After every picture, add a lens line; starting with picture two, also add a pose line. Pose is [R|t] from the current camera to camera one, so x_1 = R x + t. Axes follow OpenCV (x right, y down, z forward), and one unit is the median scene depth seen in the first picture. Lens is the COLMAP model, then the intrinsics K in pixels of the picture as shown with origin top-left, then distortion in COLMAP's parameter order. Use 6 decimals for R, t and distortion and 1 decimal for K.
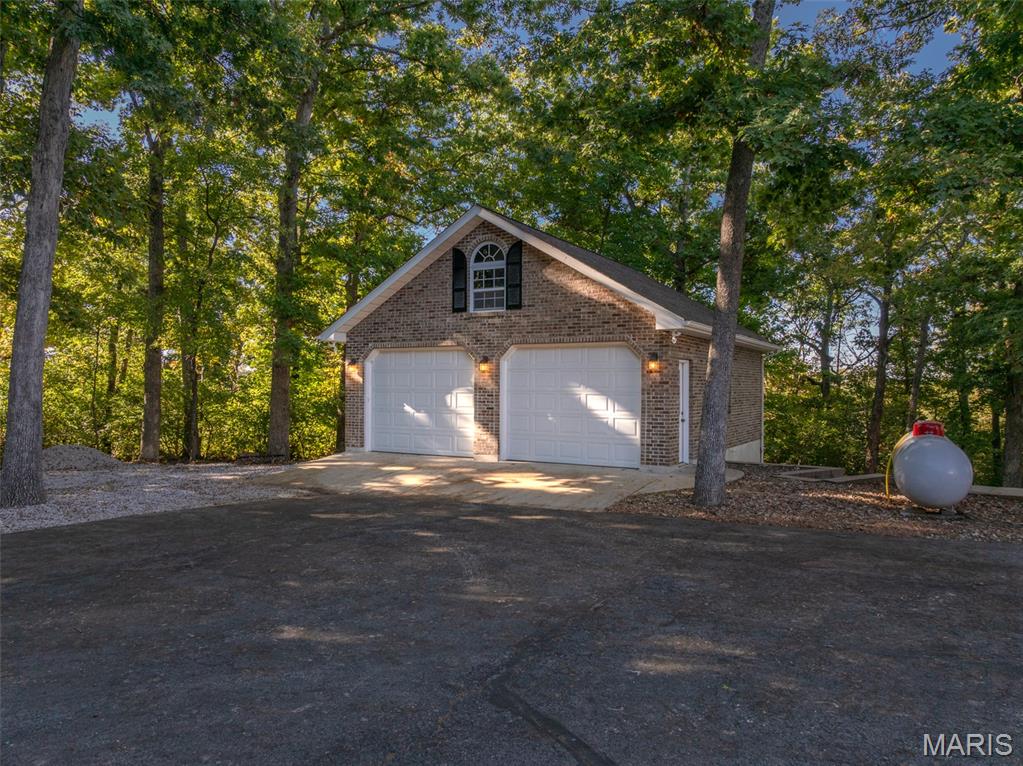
lens RADIAL K [[742.6, 0, 513.9], [0, 742.6, 379.5], [0, 0, 1]] dist [-0.034429, -0.000560]
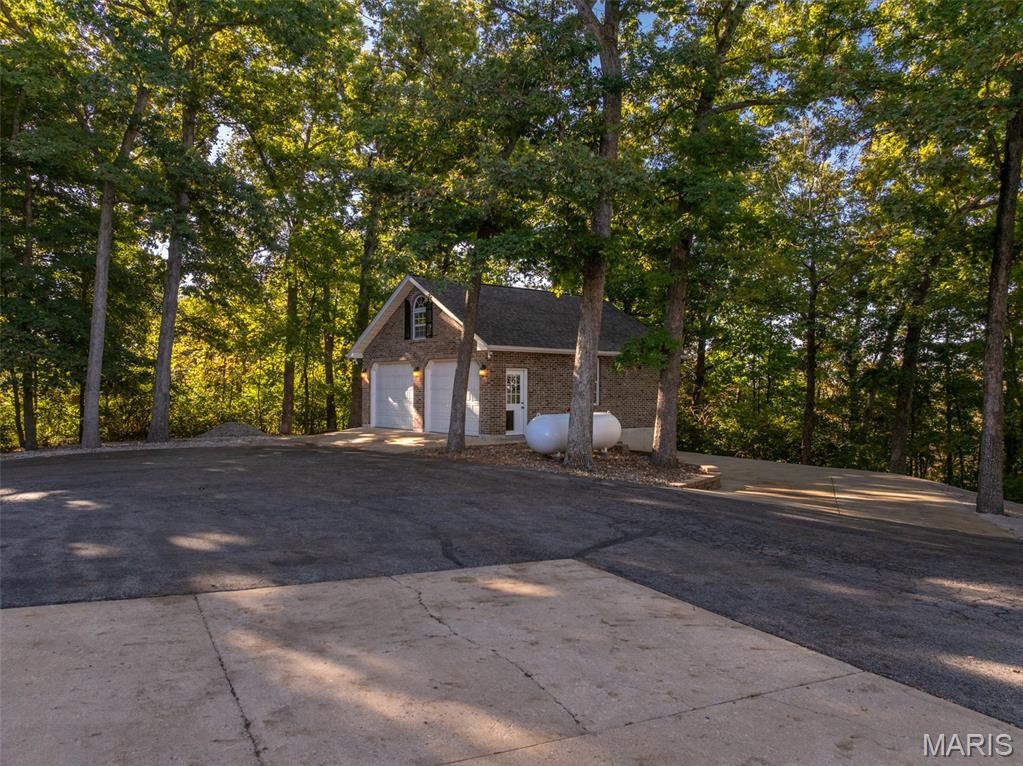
lens RADIAL K [[742.6, 0, 513.9], [0, 742.6, 379.5], [0, 0, 1]] dist [-0.034429, -0.000560]
pose [[0.934222, -0.004090, -0.356668, 0.718918], [0.003529, 0.999991, -0.002225, 0.000052], [0.356674, 0.000820, 0.934229, -0.420971]]
